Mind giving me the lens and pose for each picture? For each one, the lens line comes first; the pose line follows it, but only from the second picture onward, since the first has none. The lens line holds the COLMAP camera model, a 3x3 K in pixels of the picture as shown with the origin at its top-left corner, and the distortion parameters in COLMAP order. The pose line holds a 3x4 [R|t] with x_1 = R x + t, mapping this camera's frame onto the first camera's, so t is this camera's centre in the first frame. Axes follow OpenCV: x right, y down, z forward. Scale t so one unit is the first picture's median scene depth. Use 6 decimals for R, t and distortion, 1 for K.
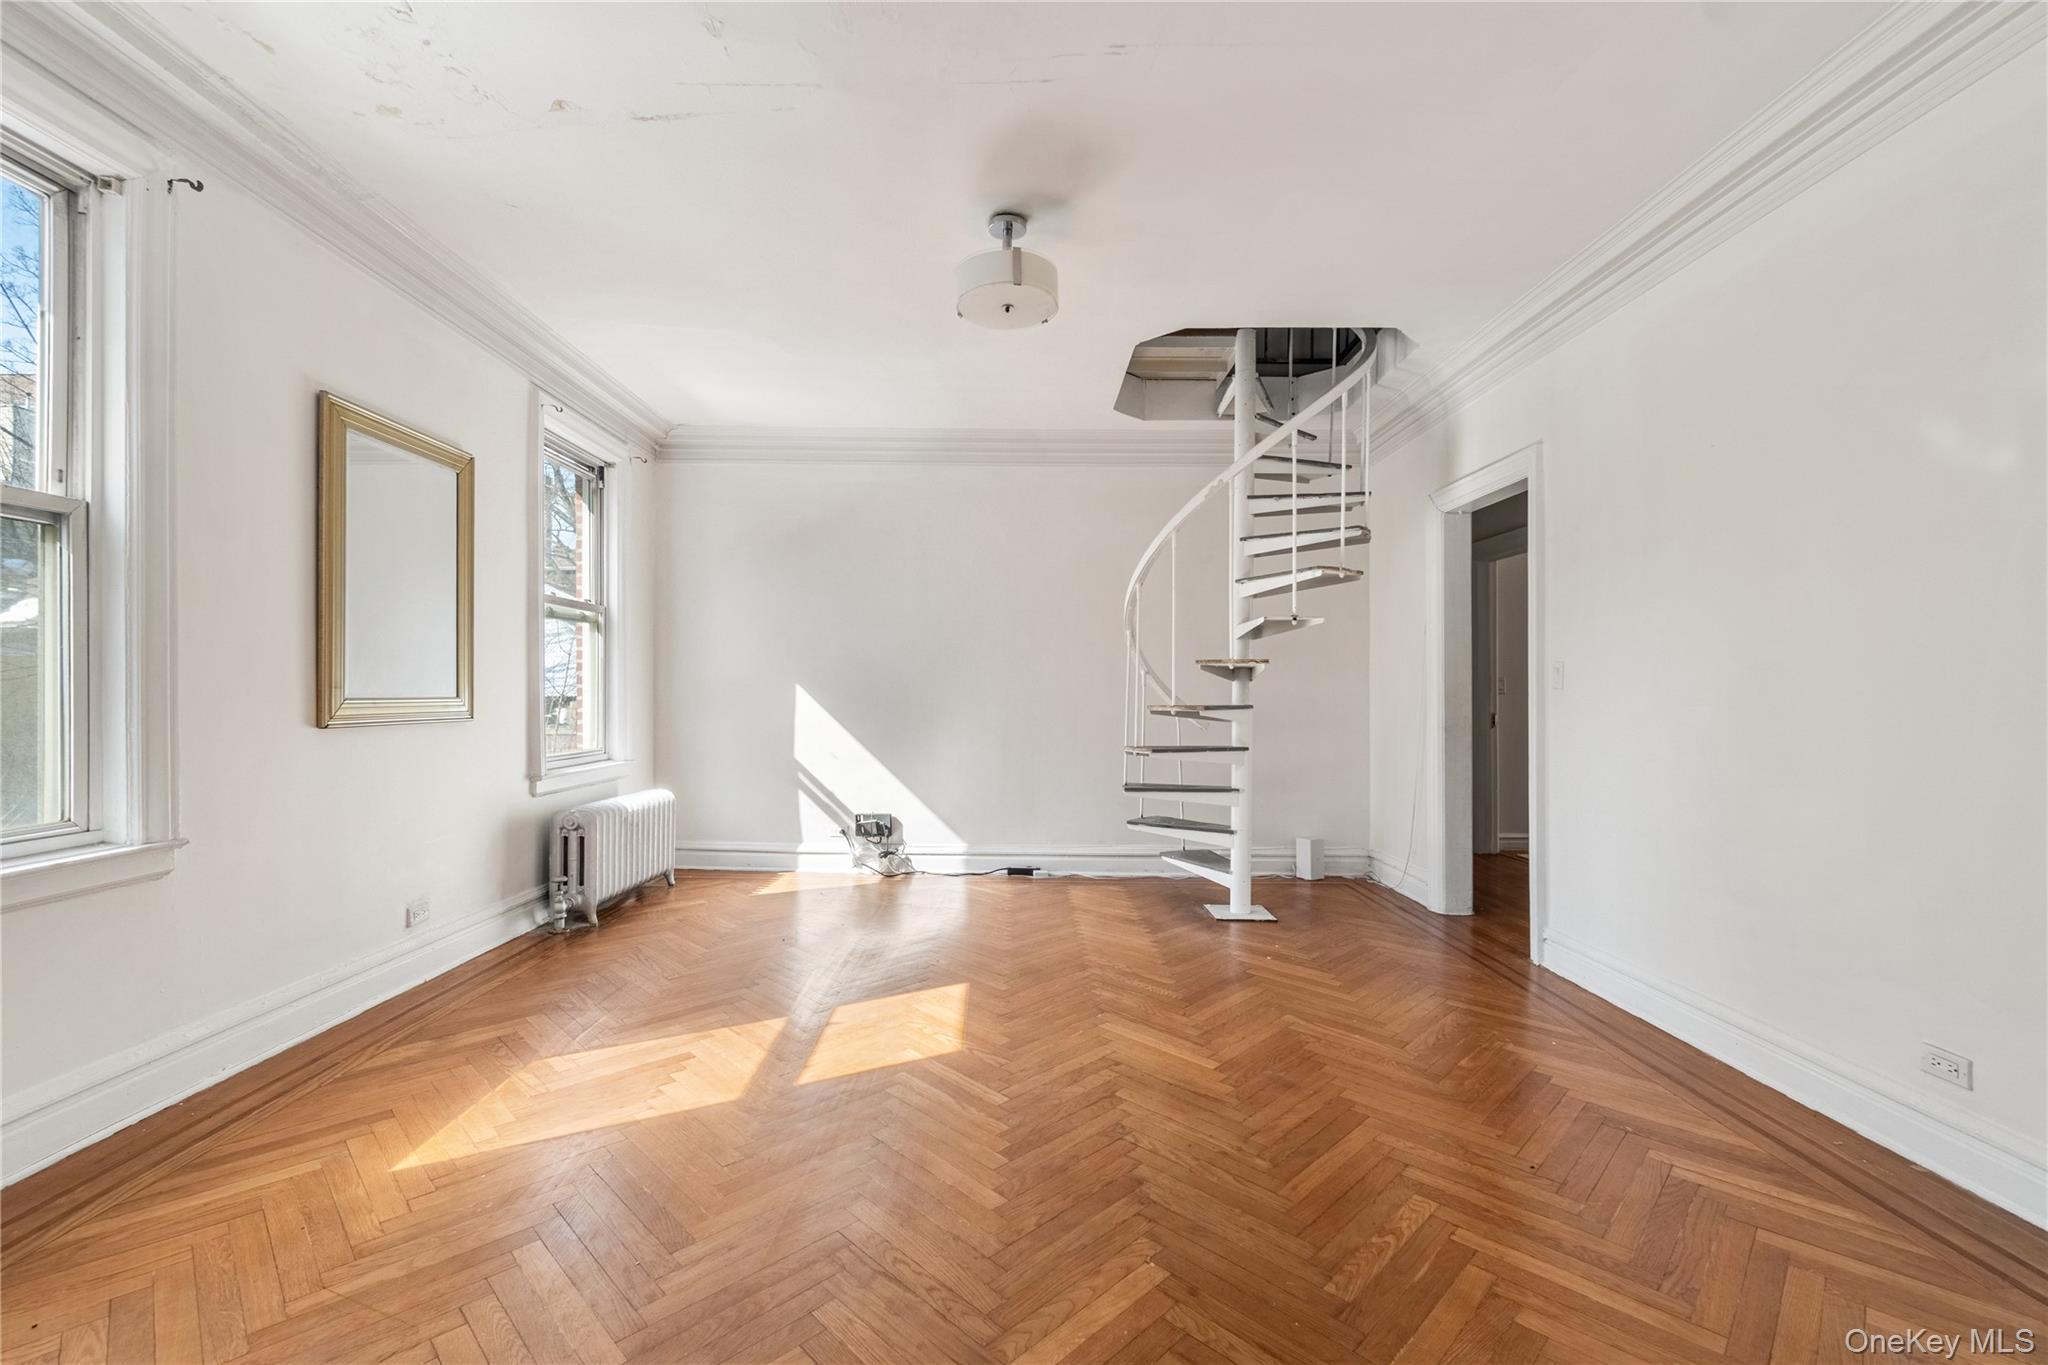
lens RADIAL K [[891.0, 0, 1017.7], [0, 891.0, 691.2], [0, 0, 1]] dist [-0.002393, -0.000031]
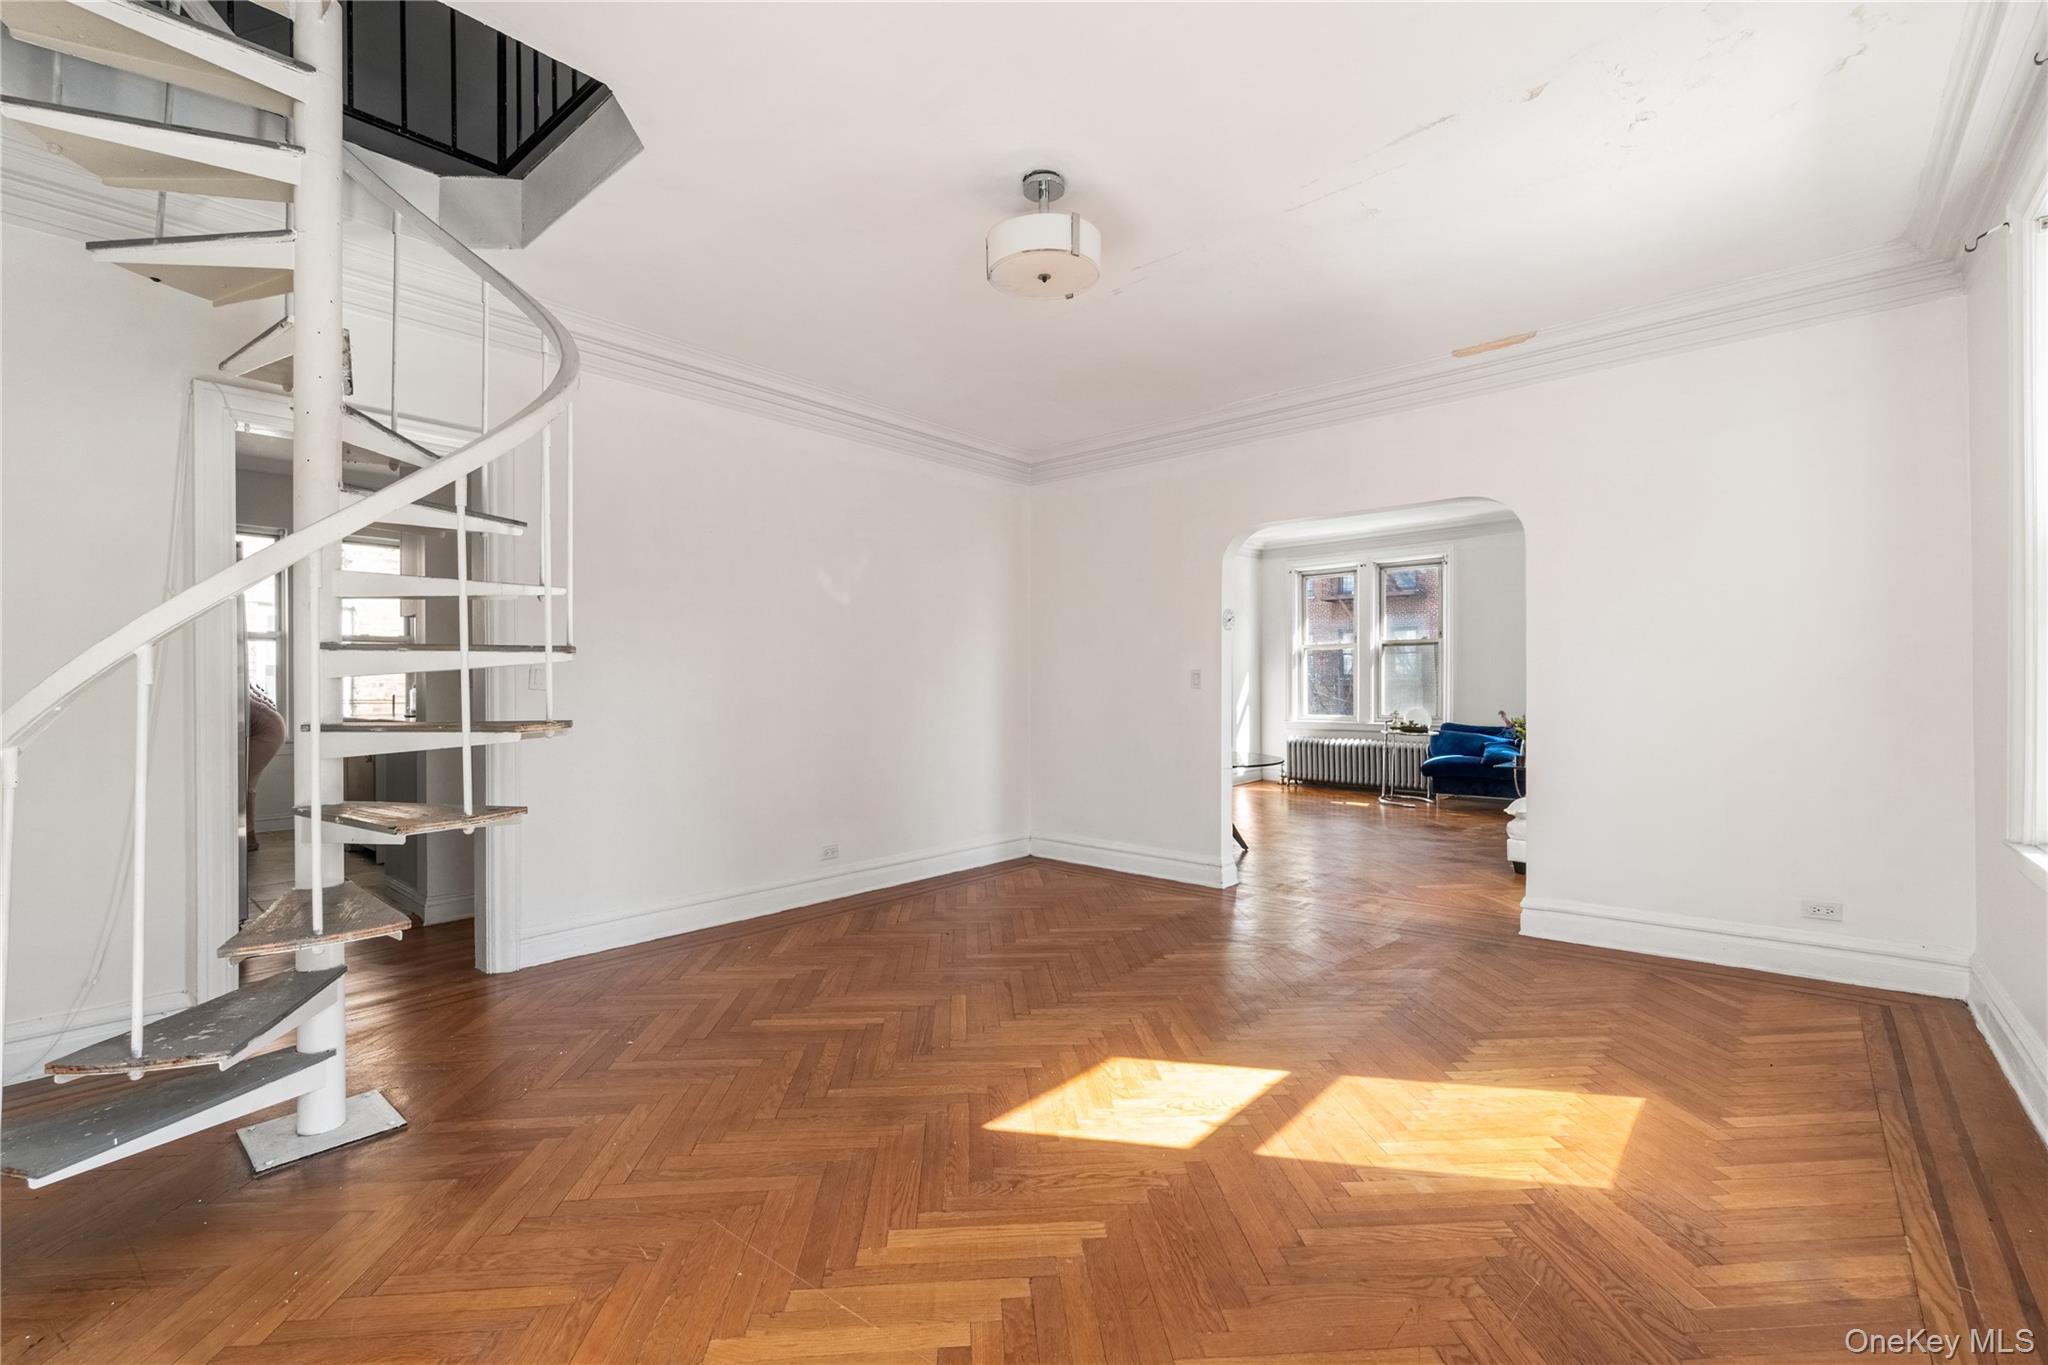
lens RADIAL K [[891.0, 0, 1018.3], [0, 891.0, 686.3], [0, 0, 1]] dist [-0.002393, -0.000031]
pose [[-0.756229, 0.000296, 0.654308, -0.795749], [-0.000606, 0.999999, -0.001154, -0.010536], [-0.654307, -0.001269, -0.756228, 2.288863]]
